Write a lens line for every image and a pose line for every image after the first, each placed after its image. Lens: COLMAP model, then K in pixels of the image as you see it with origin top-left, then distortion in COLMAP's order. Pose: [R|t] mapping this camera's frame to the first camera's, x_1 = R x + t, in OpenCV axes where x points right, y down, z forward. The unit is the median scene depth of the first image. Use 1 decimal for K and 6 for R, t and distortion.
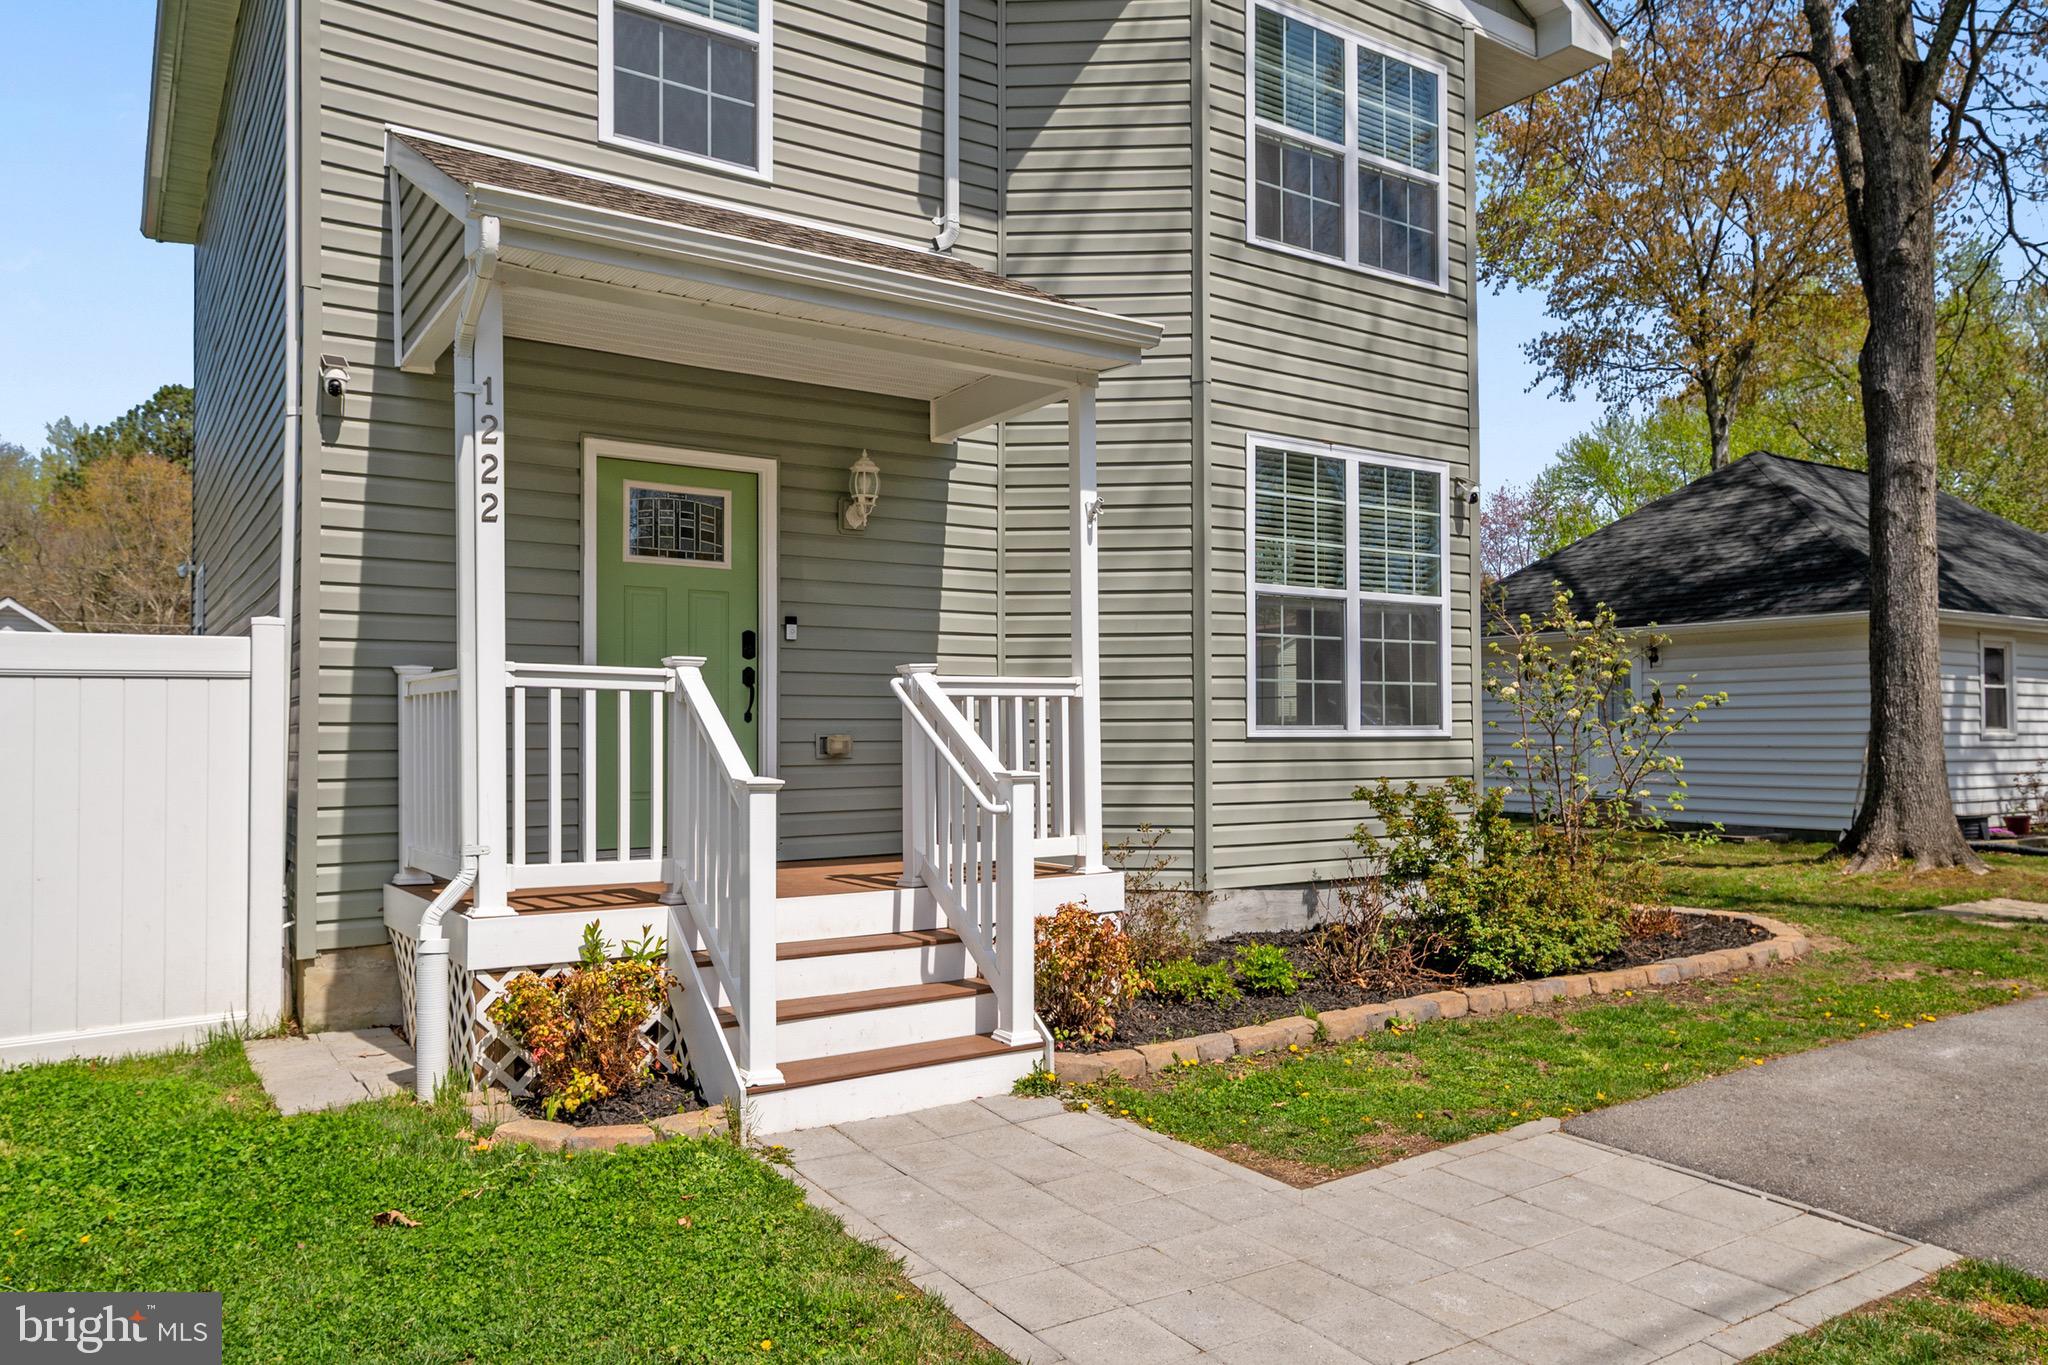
lens RADIAL K [[1383.9, 0, 1024.0], [0, 1383.9, 682.5], [0, 0, 1]] dist [0.020938, 0.000661]
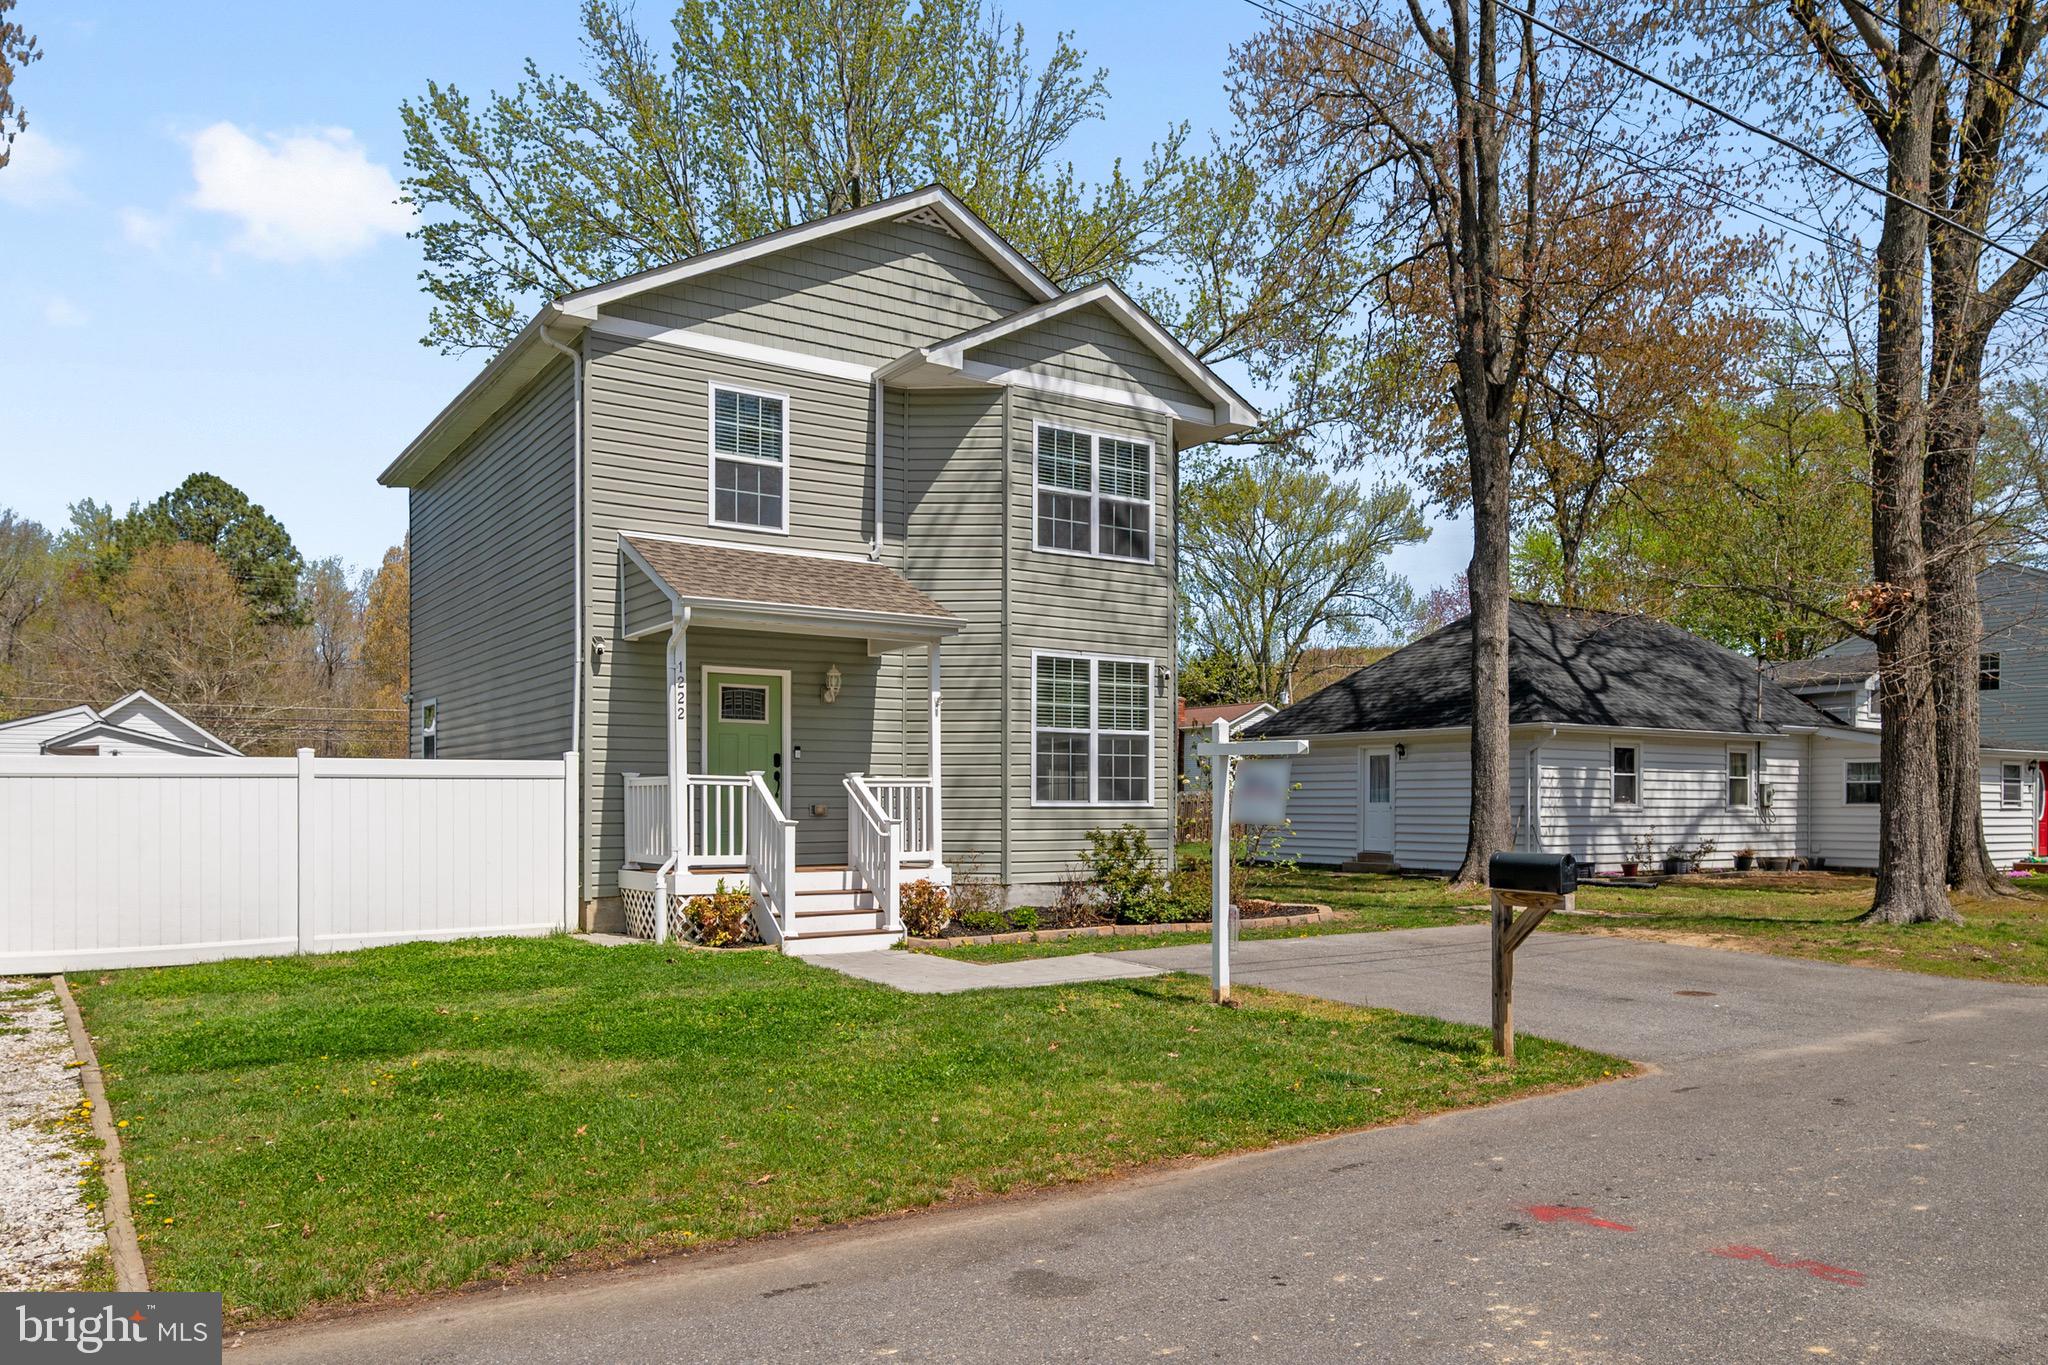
lens RADIAL K [[1398.5, 0, 996.7], [0, 1398.5, 785.3], [0, 0, 1]] dist [0.000889, 0.000095]
pose [[0.999901, 0.003407, -0.013640, 0.141138], [-0.003112, 0.999762, 0.021595, -0.032764], [0.013710, -0.021550, 0.999674, -0.970567]]
